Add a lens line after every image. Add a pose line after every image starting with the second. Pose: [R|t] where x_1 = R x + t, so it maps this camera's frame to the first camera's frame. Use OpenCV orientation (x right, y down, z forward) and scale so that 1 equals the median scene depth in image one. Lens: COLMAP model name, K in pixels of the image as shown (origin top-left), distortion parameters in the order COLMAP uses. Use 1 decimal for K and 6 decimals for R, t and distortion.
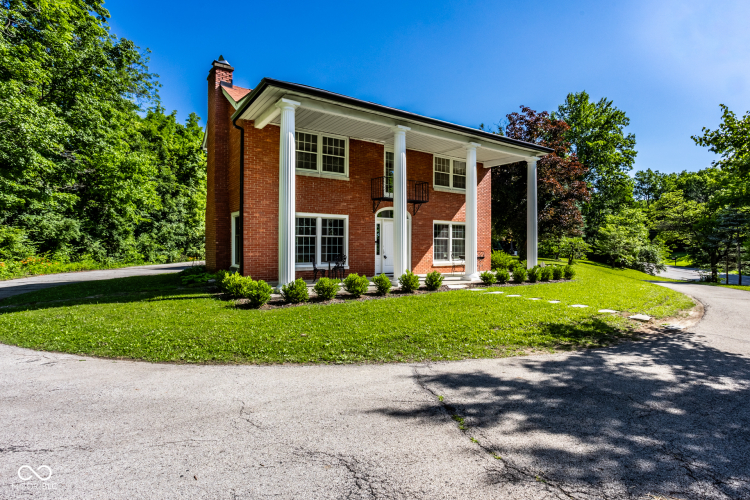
lens RADIAL K [[372.4, 0, 375.0], [0, 372.4, 250.0], [0, 0, 1]] dist [0.000347, 0.000329]
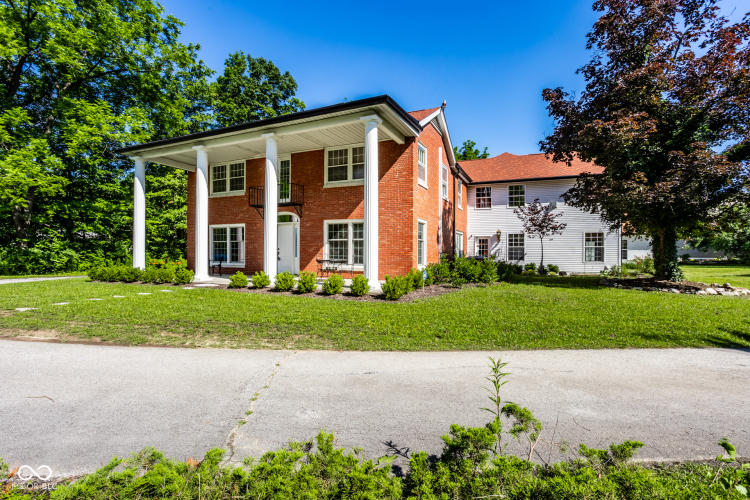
lens RADIAL K [[352.5, 0, 375.0], [0, 352.5, 250.0], [0, 0, 1]] dist [0.001604, 0.000570]
pose [[0.525953, -0.000796, -0.850513, 0.940973], [-0.005123, 0.999978, -0.004103, -0.003726], [0.850498, 0.006515, 0.525938, 0.629986]]
